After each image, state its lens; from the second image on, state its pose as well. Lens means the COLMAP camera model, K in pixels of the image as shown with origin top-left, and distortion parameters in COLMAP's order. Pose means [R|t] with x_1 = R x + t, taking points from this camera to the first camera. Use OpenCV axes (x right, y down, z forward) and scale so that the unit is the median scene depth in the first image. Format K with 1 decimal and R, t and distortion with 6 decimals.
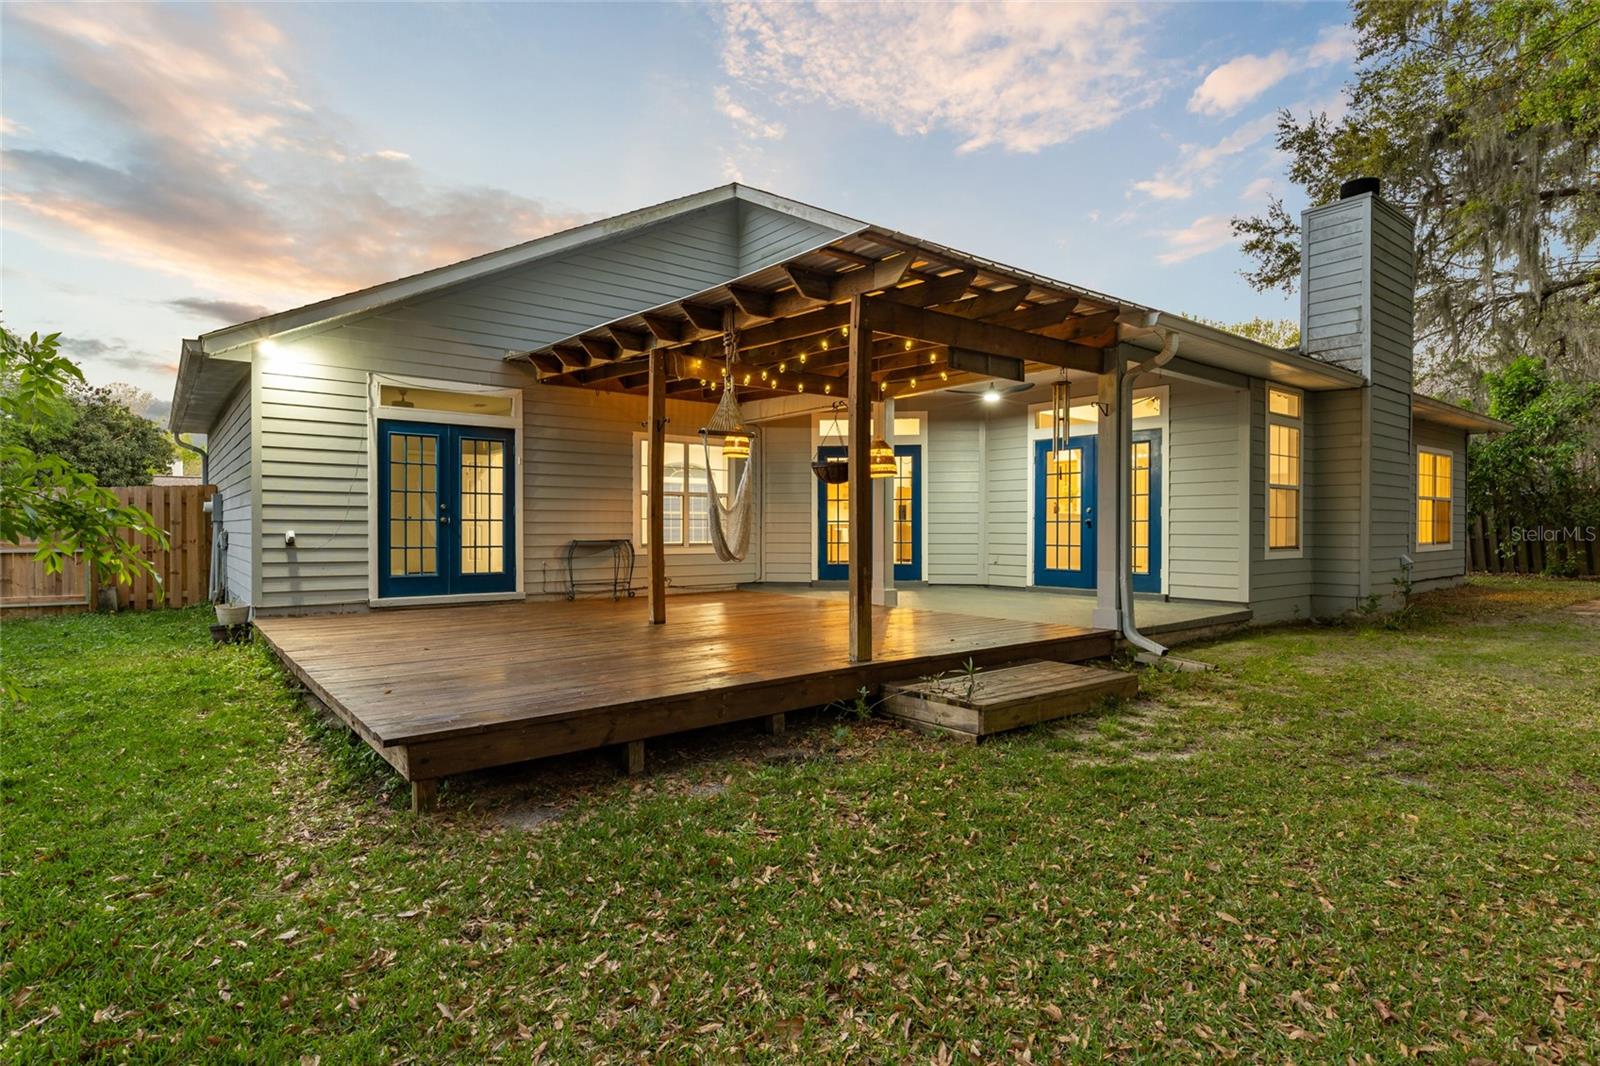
lens RADIAL K [[818.3, 0, 800.0], [0, 818.3, 533.0], [0, 0, 1]] dist [0.000947, -0.000463]
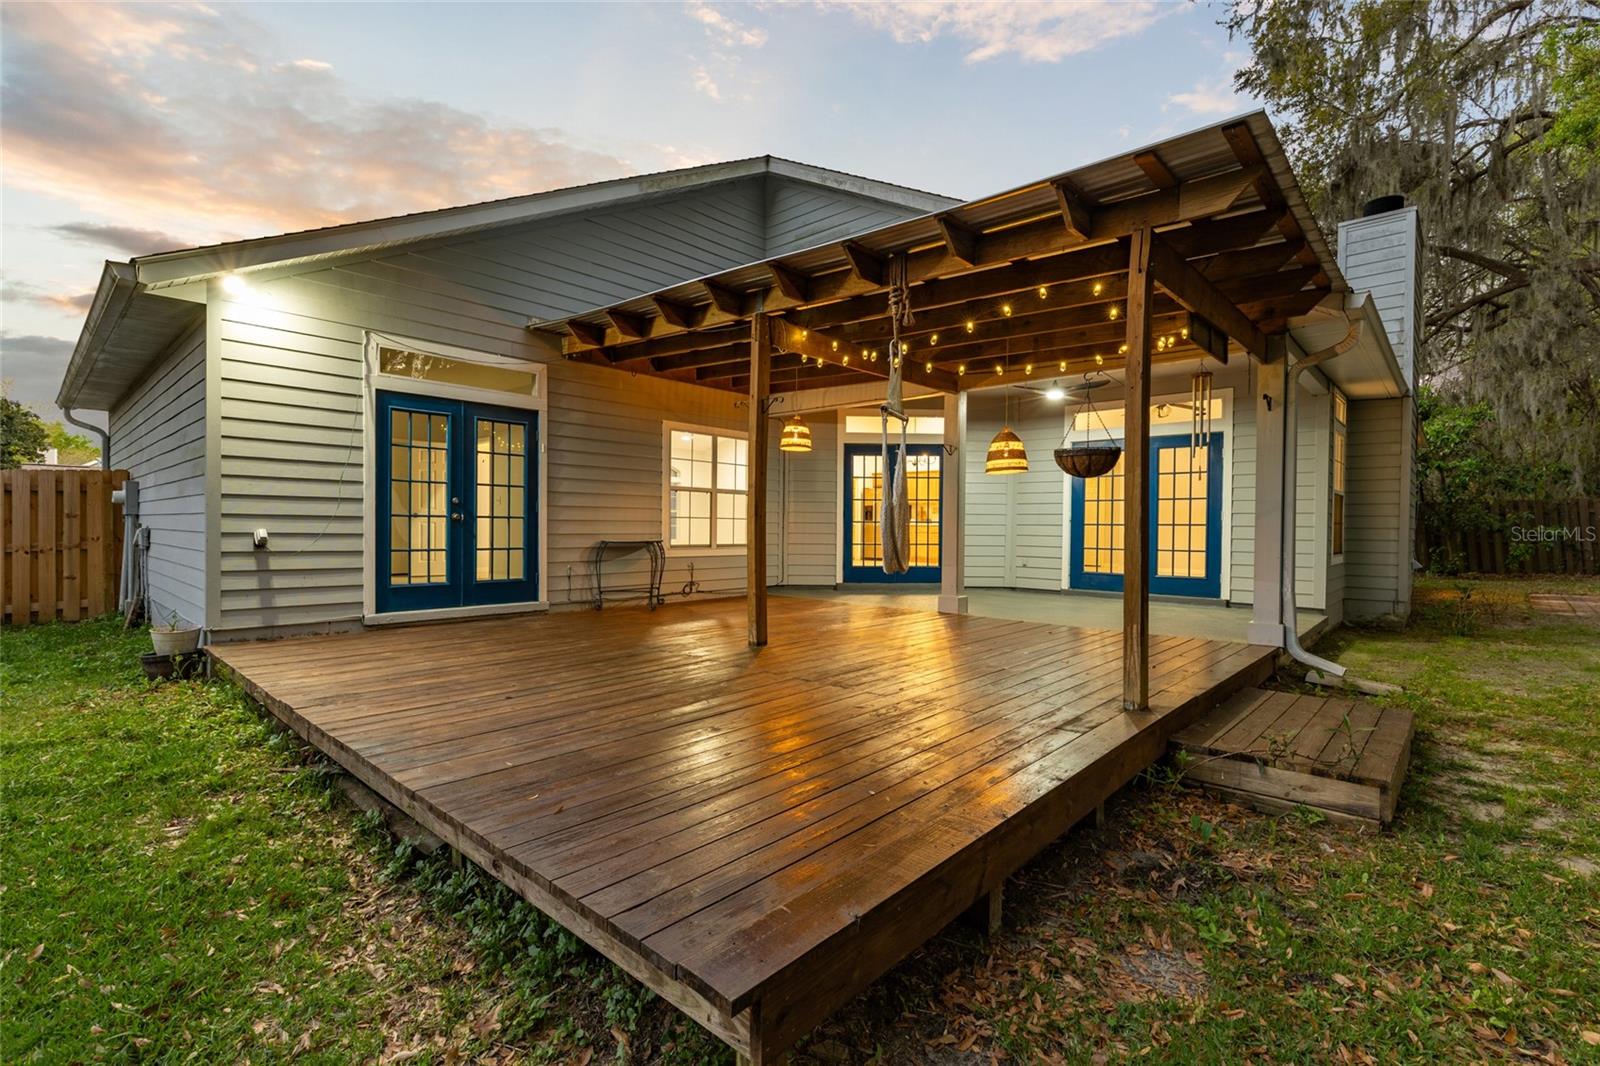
lens RADIAL K [[719.6, 0, 800.0], [0, 719.6, 533.0], [0, 0, 1]] dist [0.006195, 0.000258]
pose [[0.987742, 0.007176, 0.155928, -0.201060], [-0.007896, 0.999961, 0.003999, -0.004935], [-0.155893, -0.005181, 0.987760, 0.222235]]
